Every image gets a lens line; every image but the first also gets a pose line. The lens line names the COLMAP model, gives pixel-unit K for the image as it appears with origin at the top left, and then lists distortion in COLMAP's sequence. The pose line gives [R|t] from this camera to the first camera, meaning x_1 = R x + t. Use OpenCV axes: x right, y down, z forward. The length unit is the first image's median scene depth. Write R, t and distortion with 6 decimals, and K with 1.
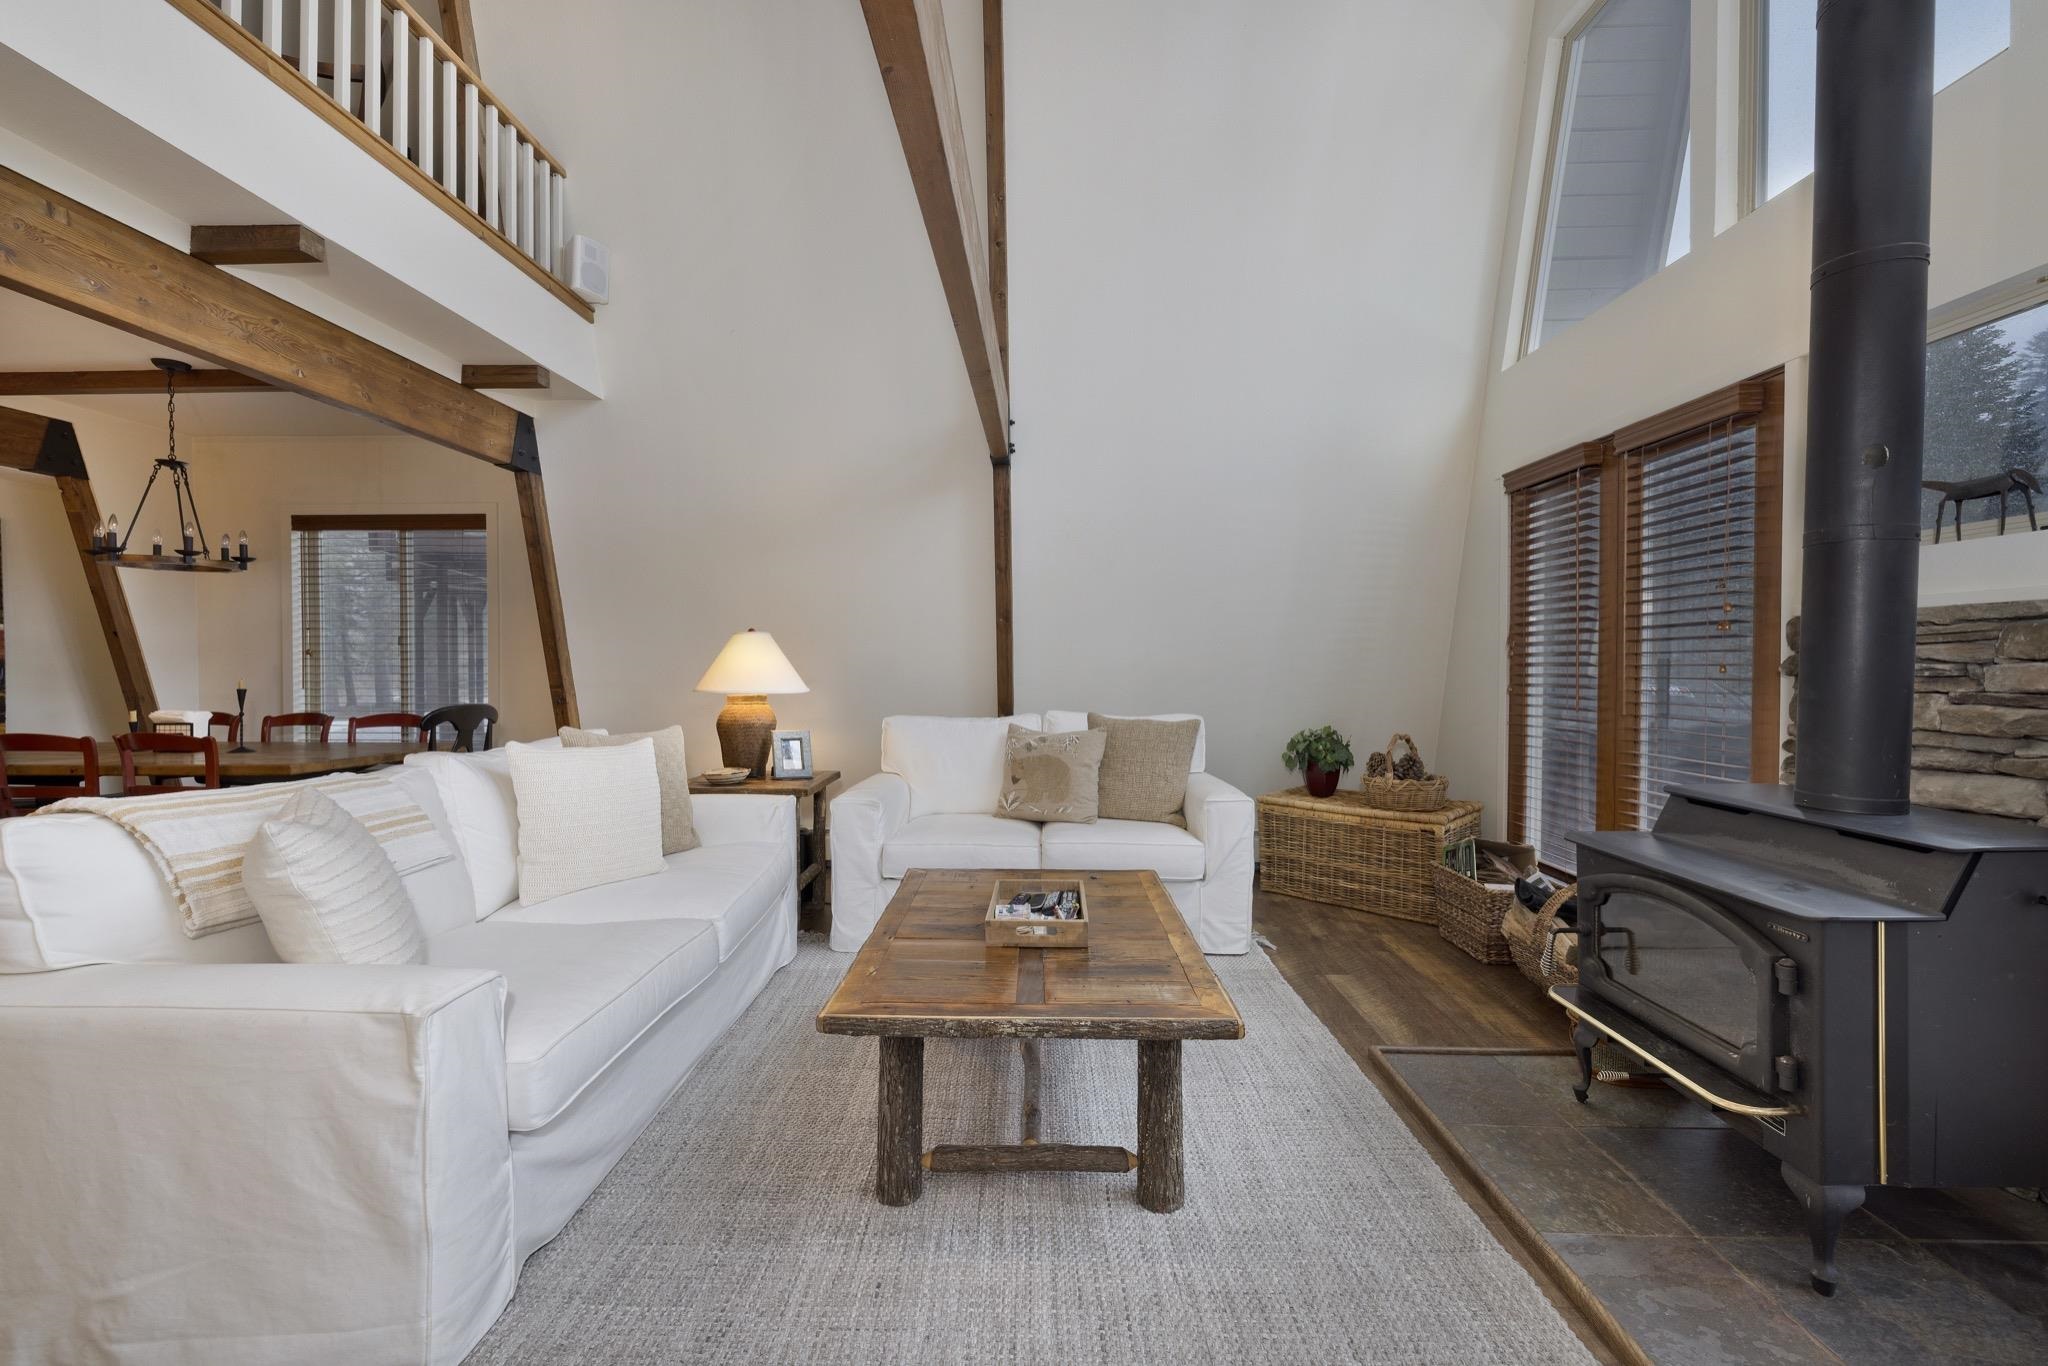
lens RADIAL K [[851.8, 0, 1002.7], [0, 851.8, 680.0], [0, 0, 1]] dist [-0.003339, -0.000105]
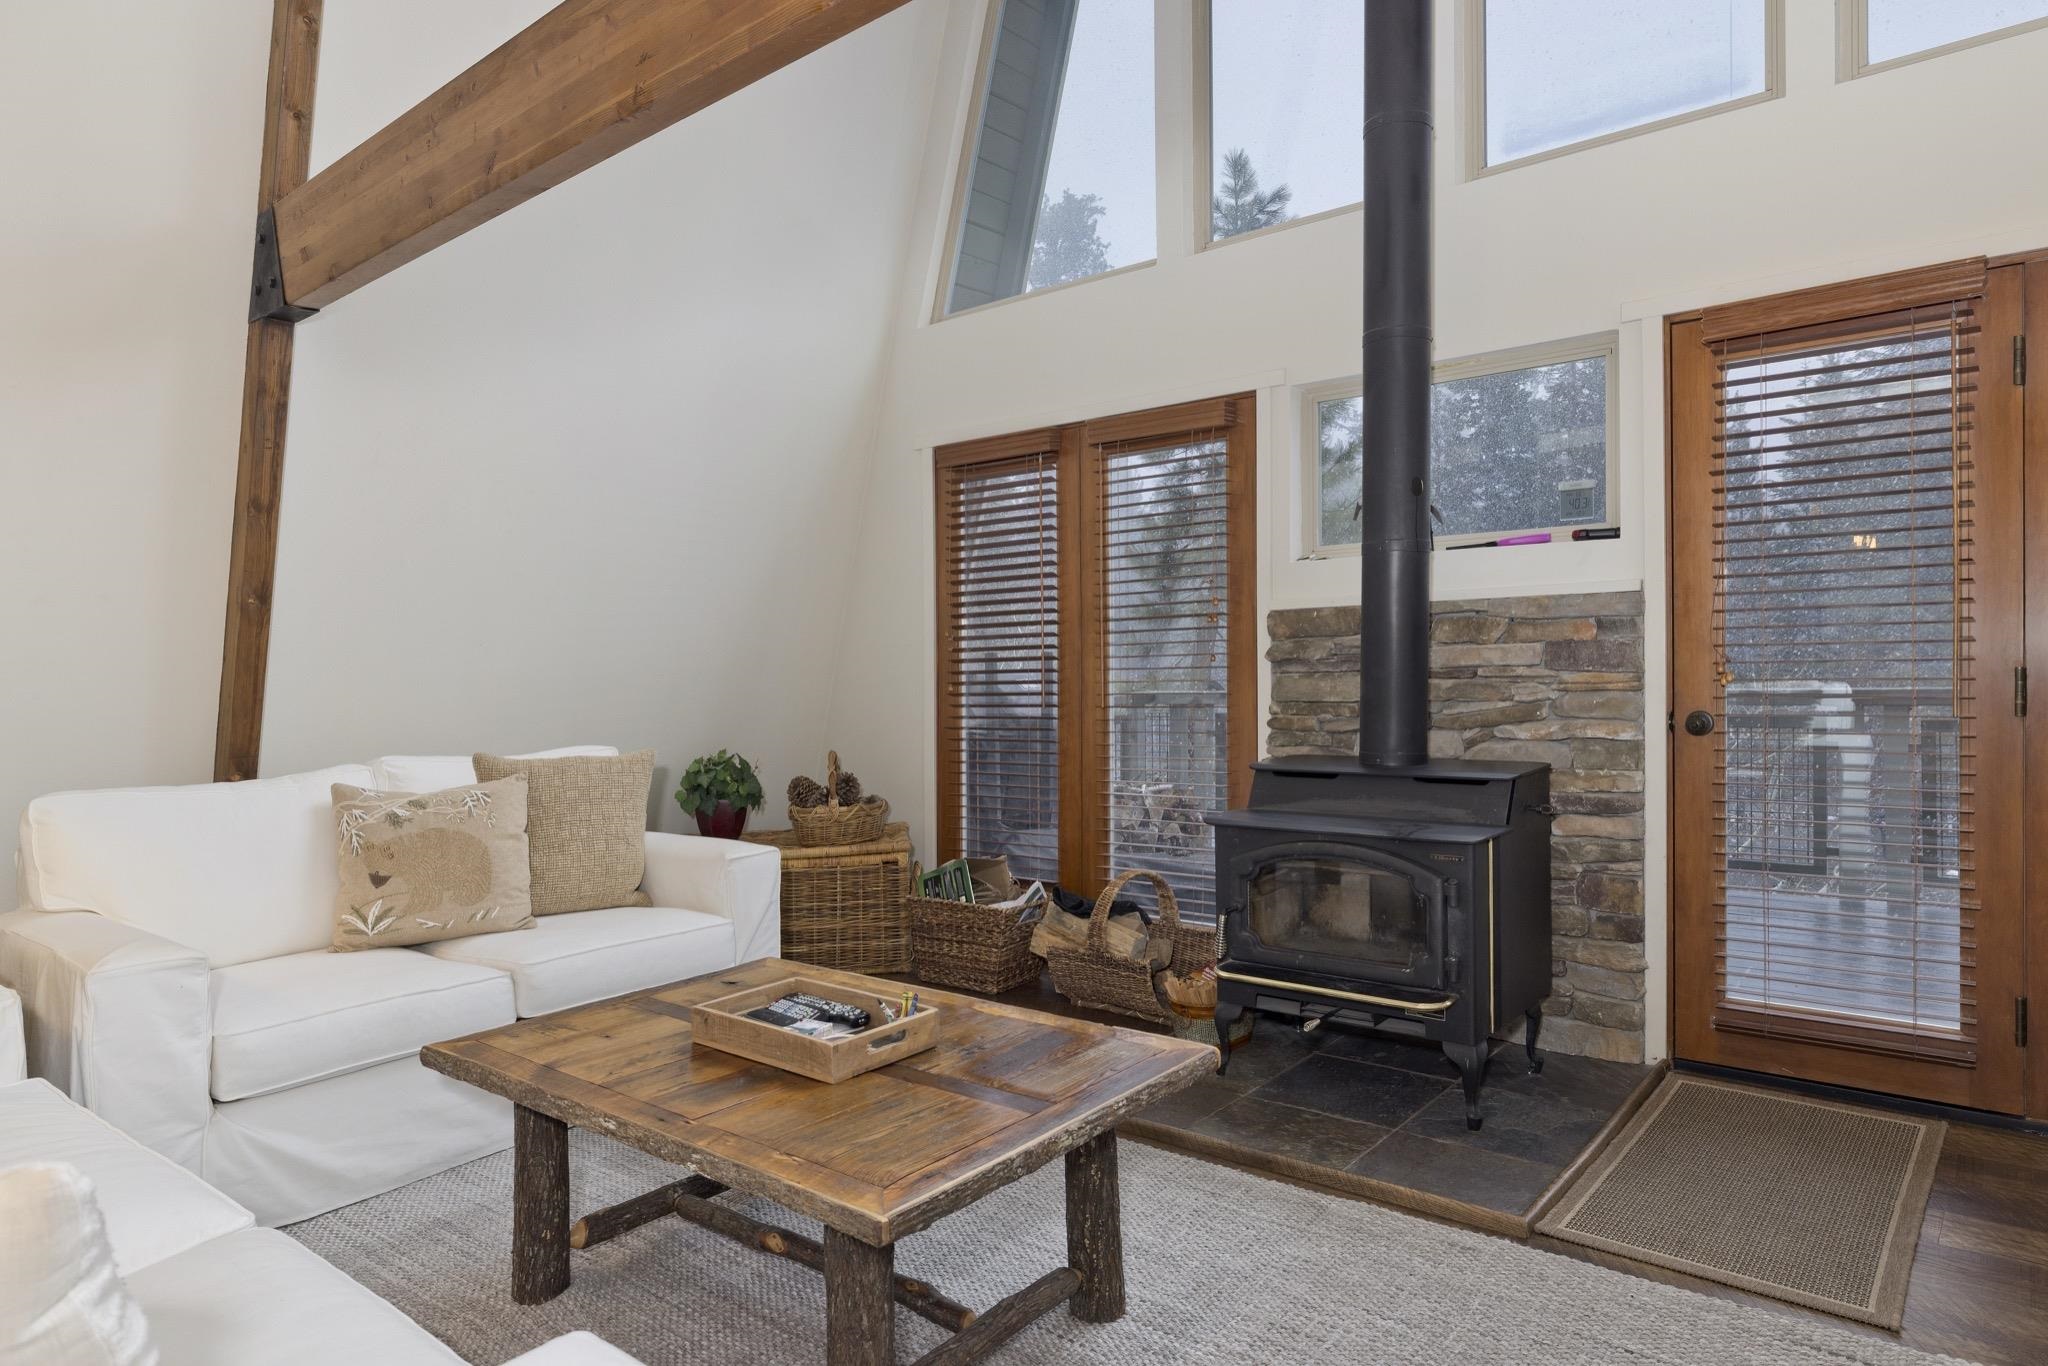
lens RADIAL K [[1232.7, 0, 1003.6], [0, 1232.7, 718.9], [0, 0, 1]] dist [-0.006632, 0.001873]
pose [[0.616676, -0.055151, 0.785283, -0.375755], [0.043666, 0.998404, 0.035828, -0.002126], [-0.786005, 0.012196, 0.618100, 0.158972]]
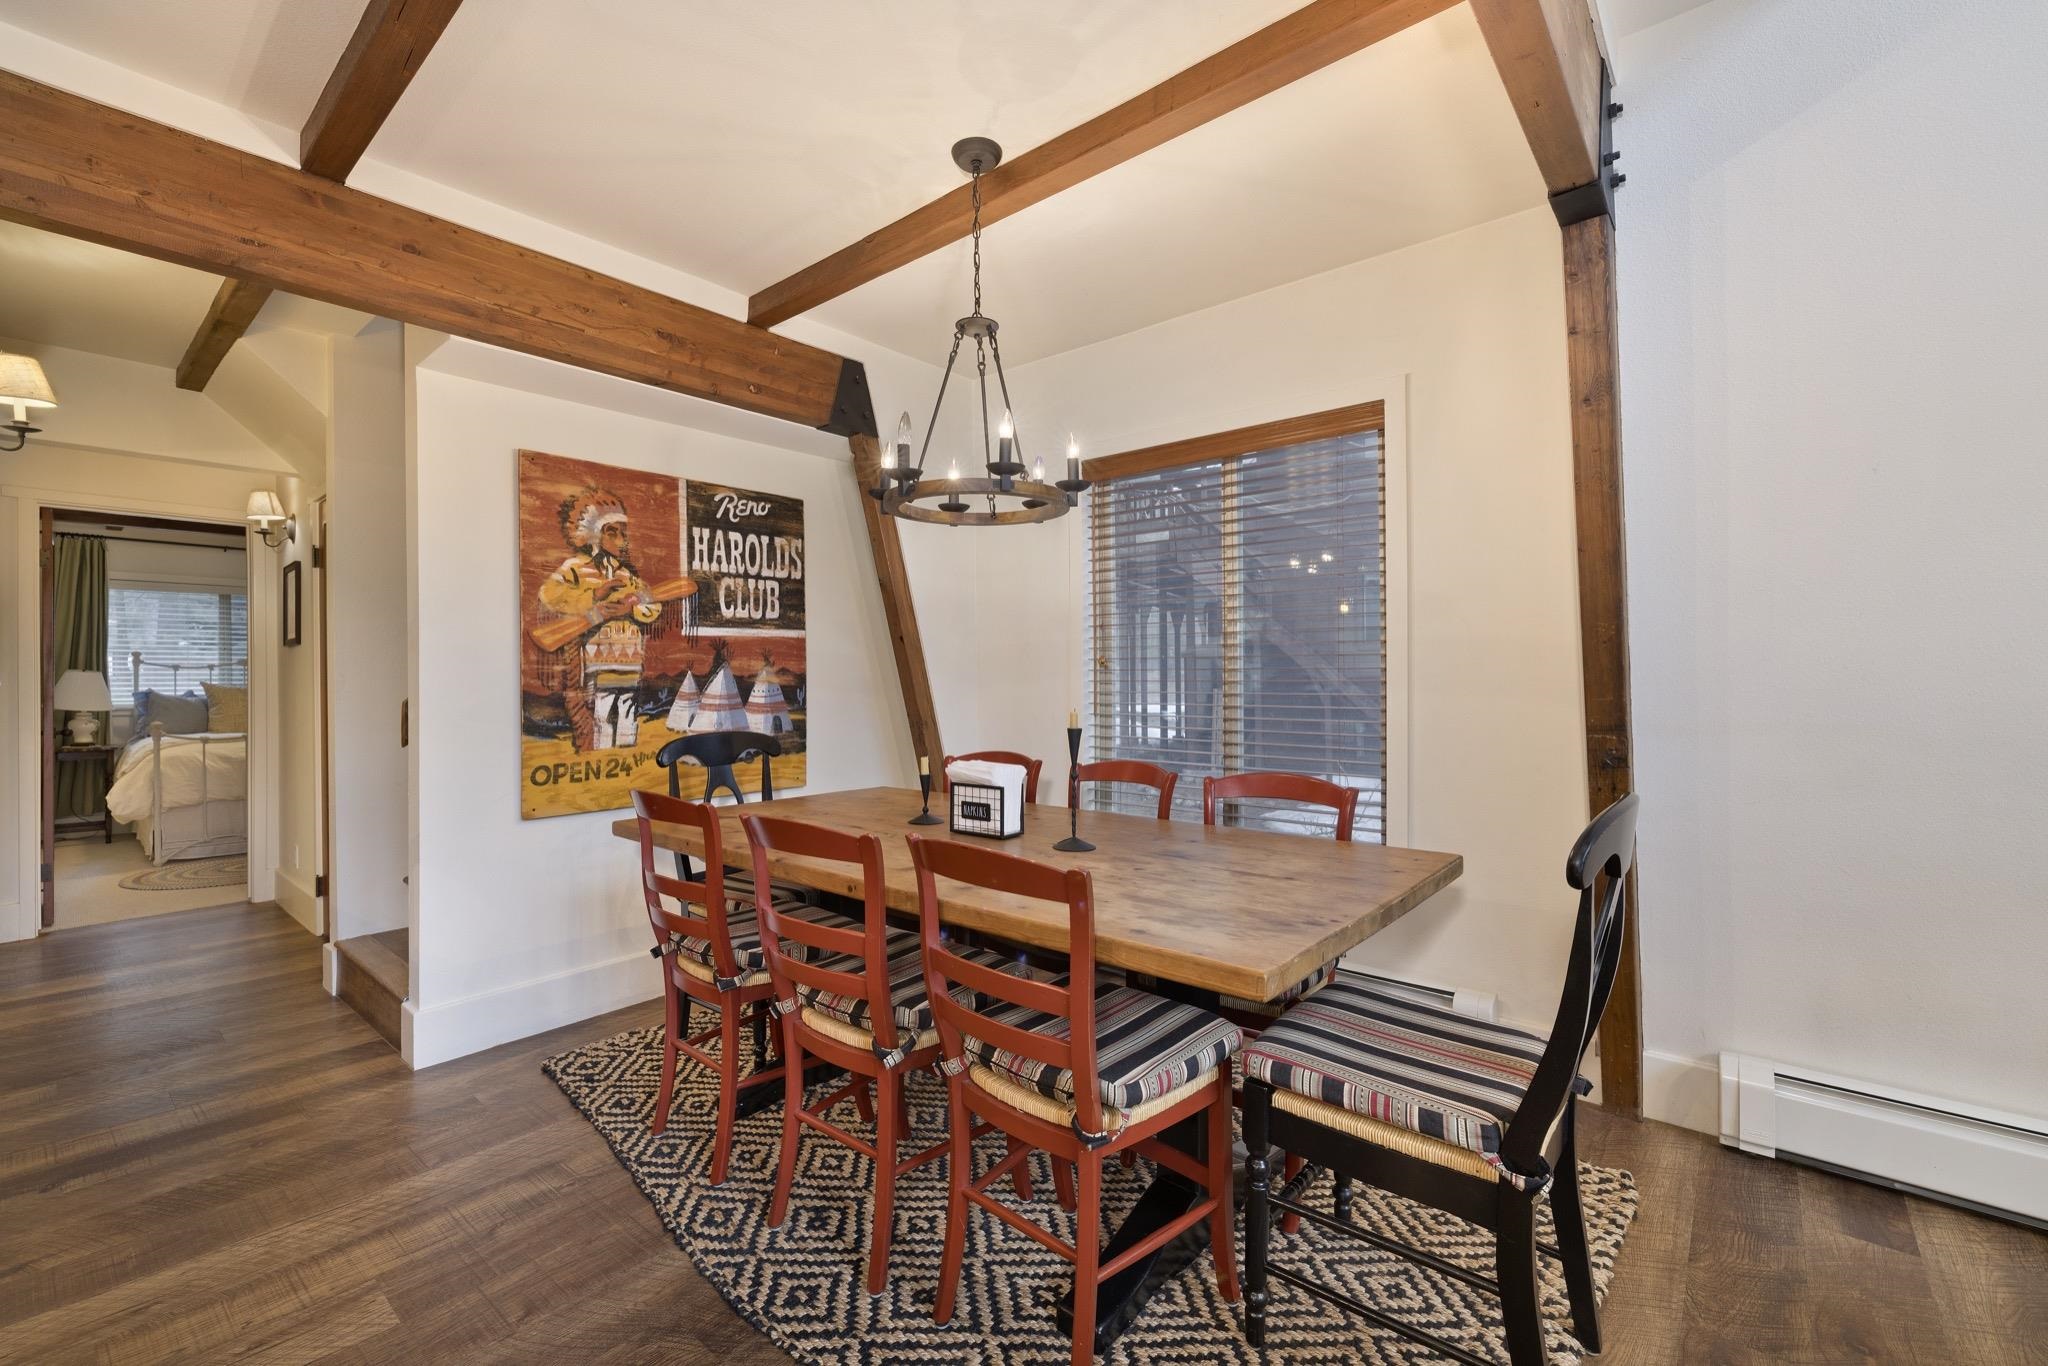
lens RADIAL K [[851.8, 0, 1011.6], [0, 851.8, 675.7], [0, 0, 1]] dist [-0.003339, -0.000105]
pose [[0.783839, -0.005832, -0.620937, -0.617894], [-0.004094, 0.999886, -0.014558, -0.013679], [0.620951, 0.013953, 0.783725, 0.579655]]
